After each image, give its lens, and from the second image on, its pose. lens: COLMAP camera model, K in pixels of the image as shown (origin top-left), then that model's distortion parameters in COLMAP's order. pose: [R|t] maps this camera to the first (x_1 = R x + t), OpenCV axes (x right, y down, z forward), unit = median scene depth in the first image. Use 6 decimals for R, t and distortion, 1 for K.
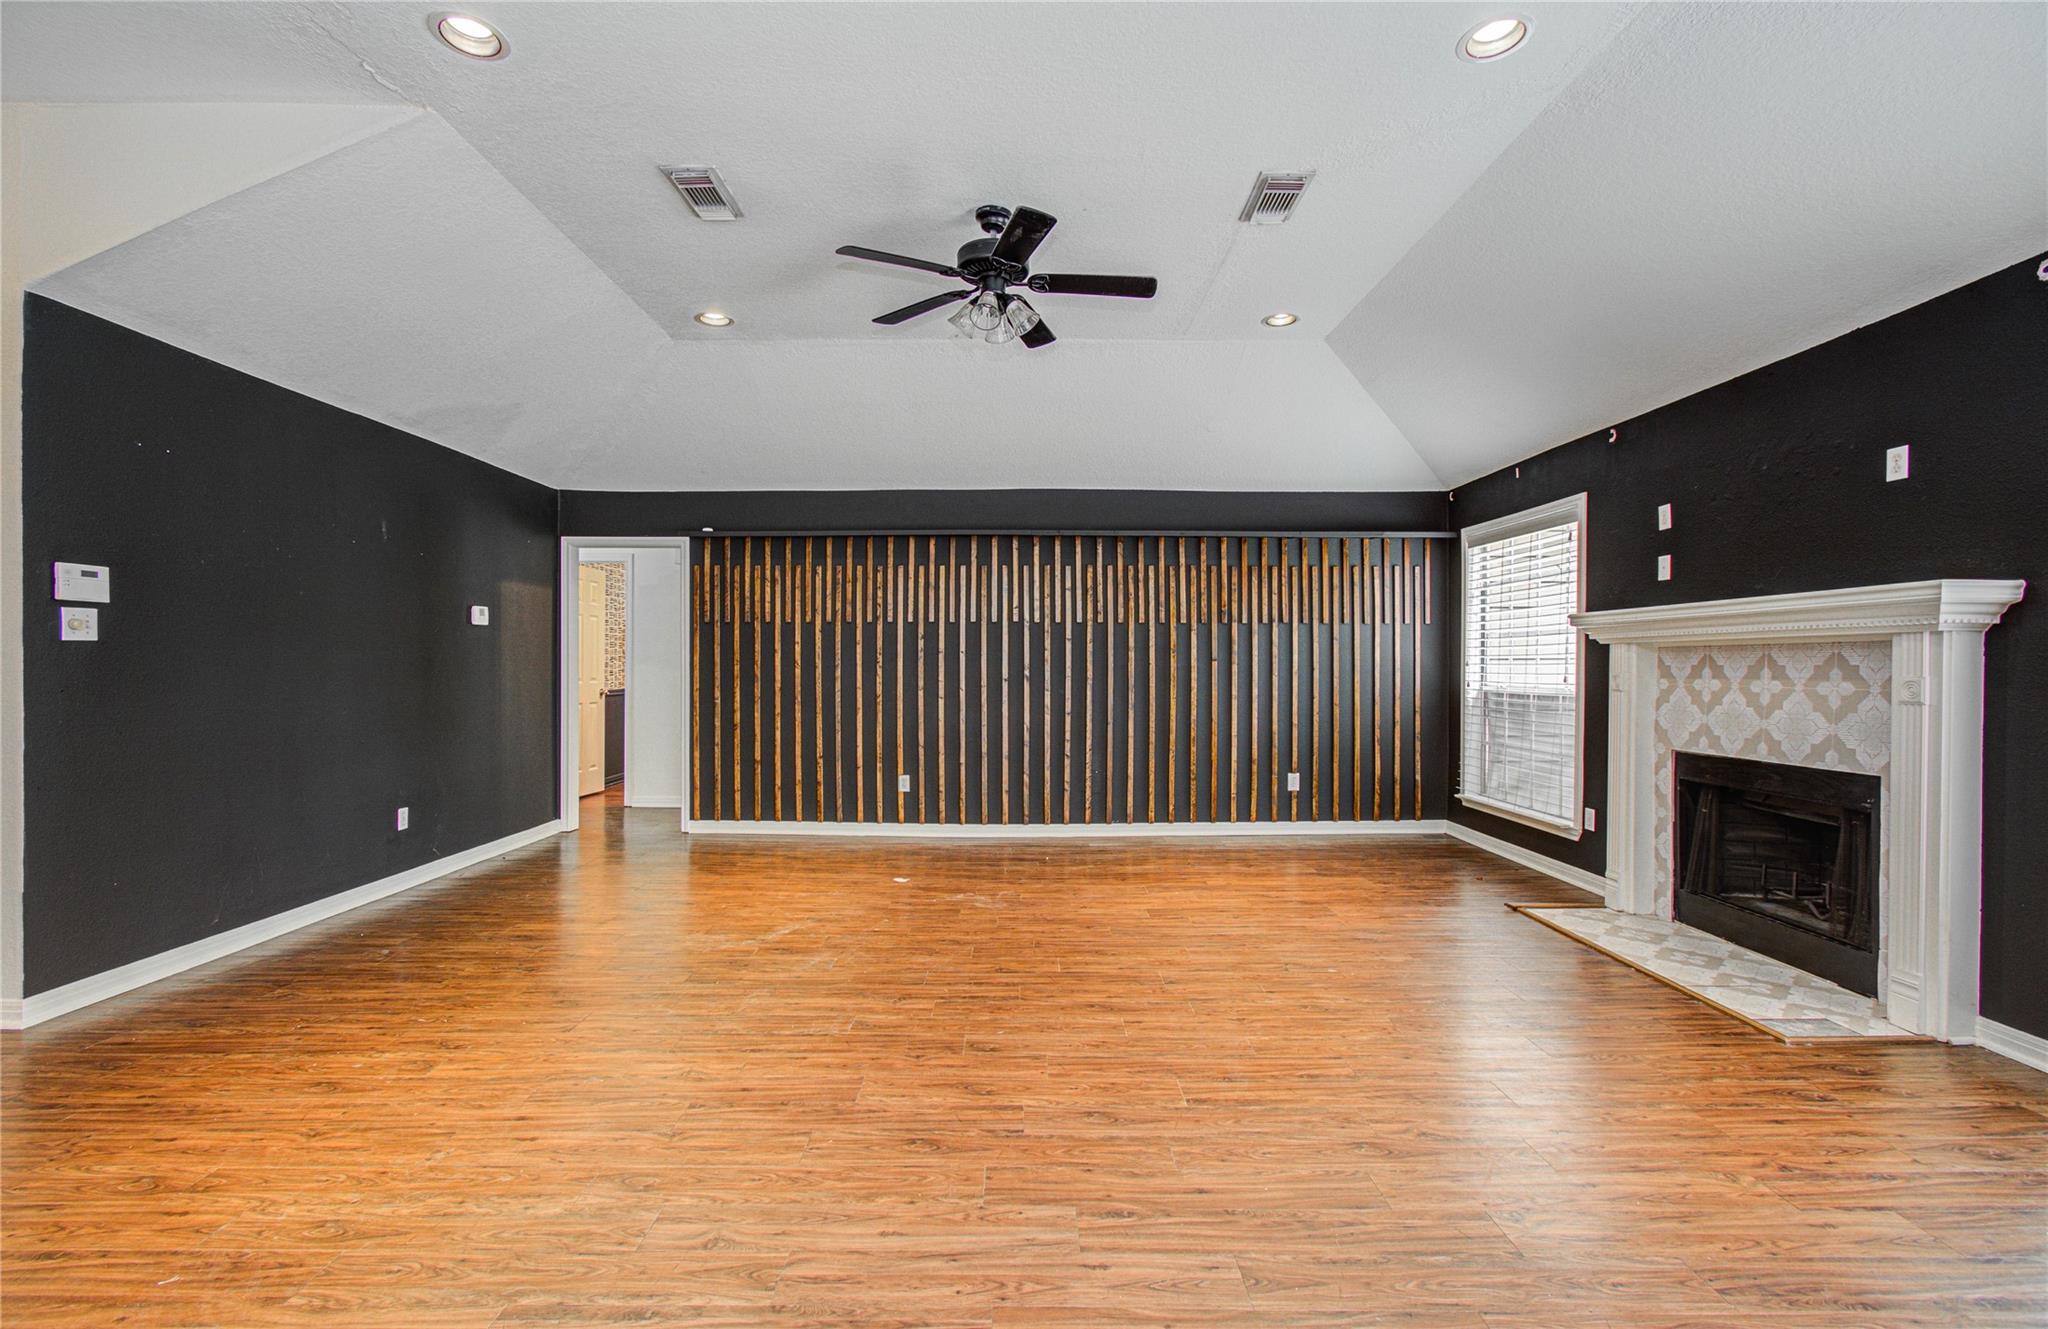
lens RADIAL K [[895.5, 0, 1025.8], [0, 895.5, 671.4], [0, 0, 1]] dist [-0.075936, 0.088404]
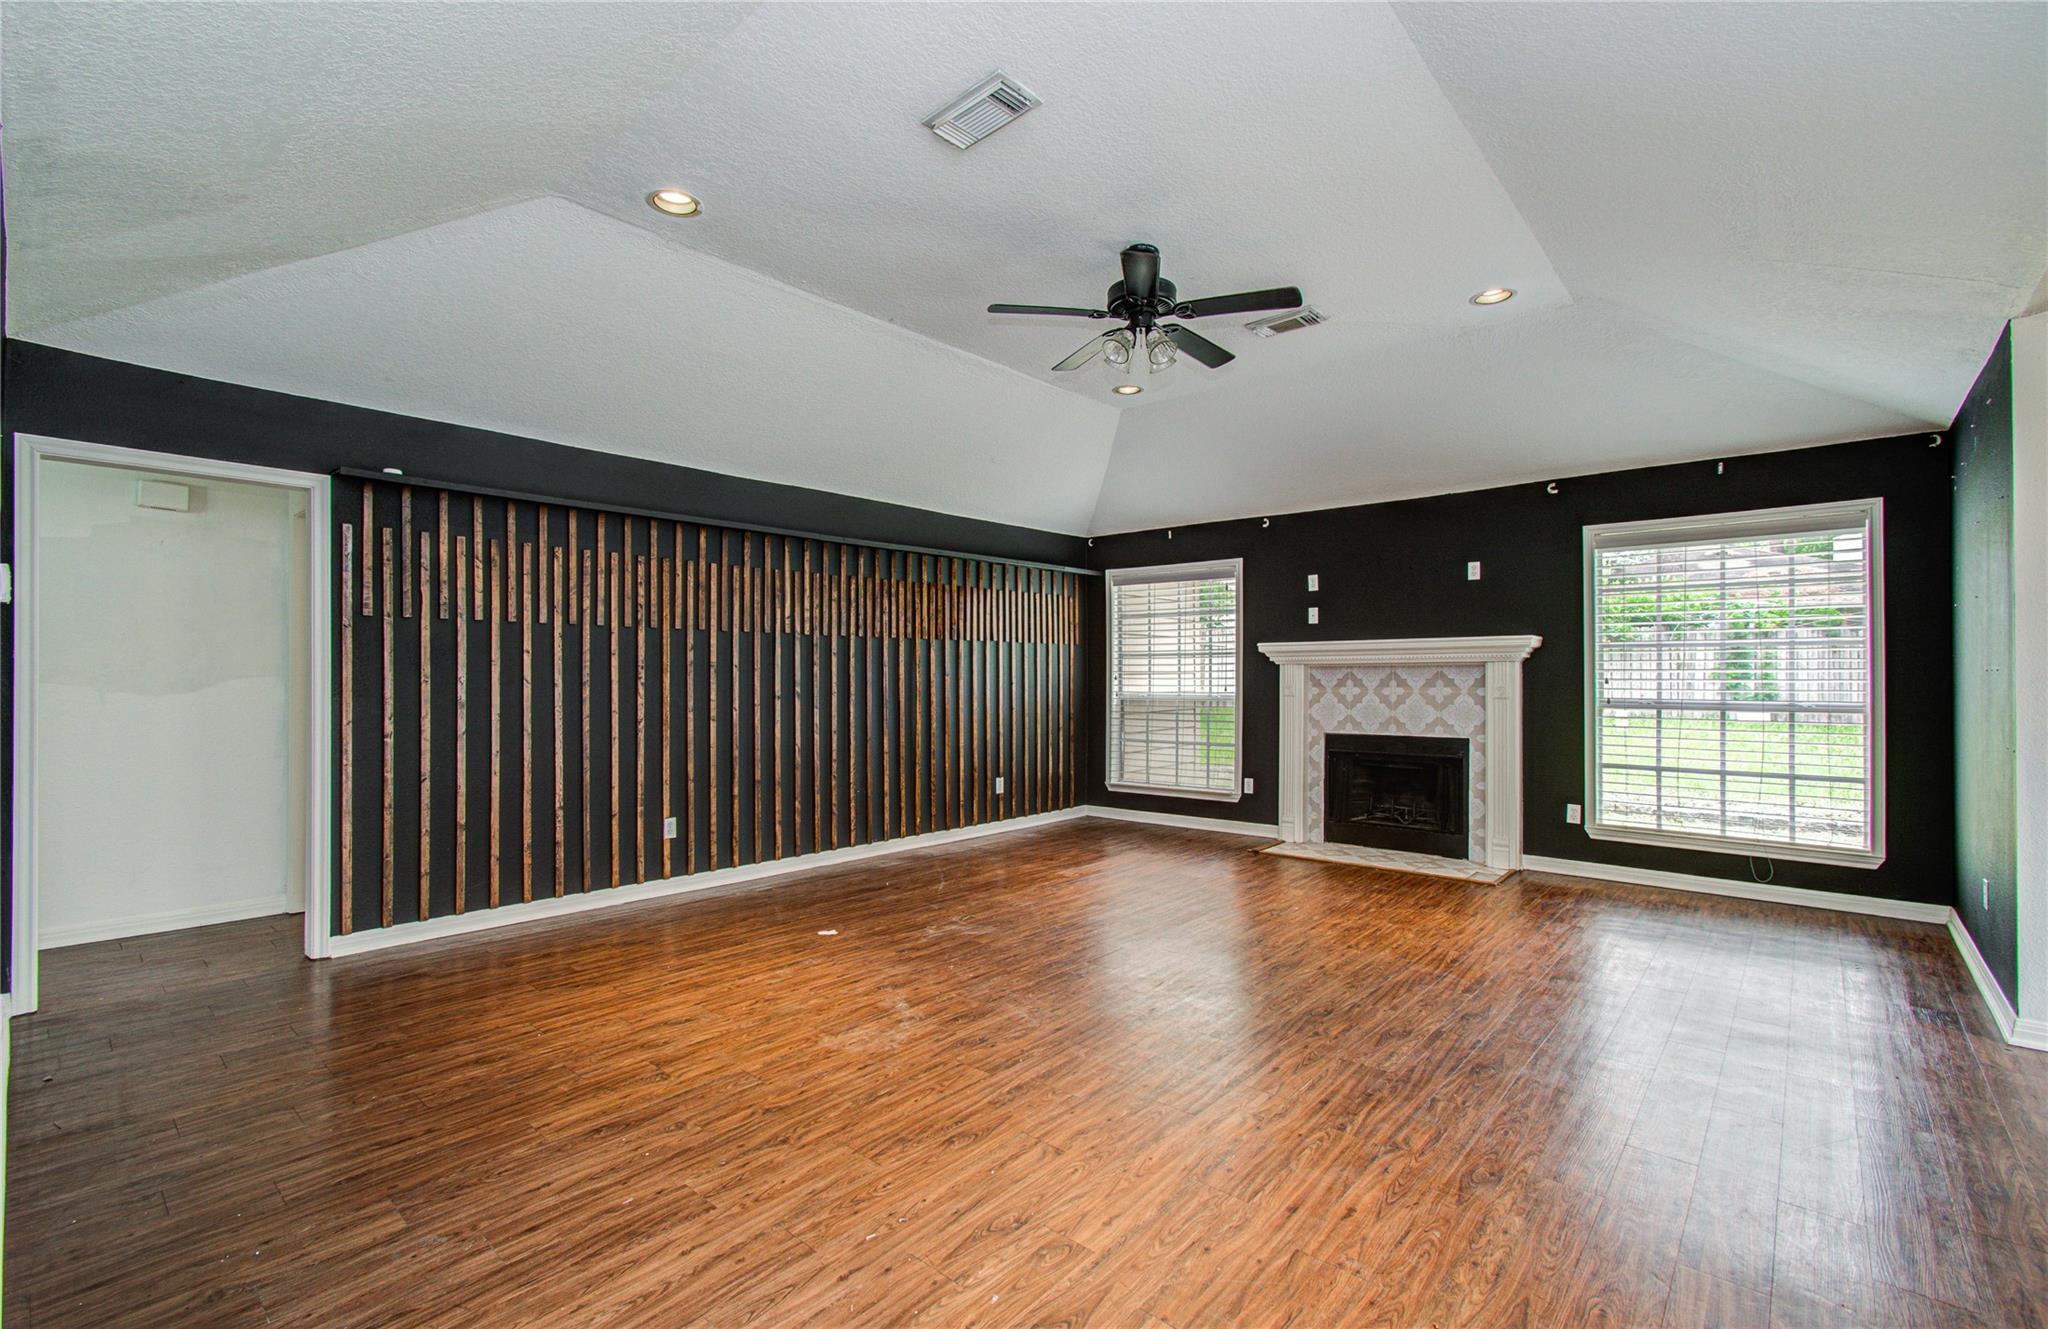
lens RADIAL K [[895.5, 0, 1025.8], [0, 895.5, 671.4], [0, 0, 1]] dist [-0.075936, 0.088404]
pose [[0.667246, 0.001414, 0.744836, -0.518674], [0.008247, 0.999923, -0.009286, -0.006187], [-0.744791, 0.012339, 0.667183, 0.227761]]
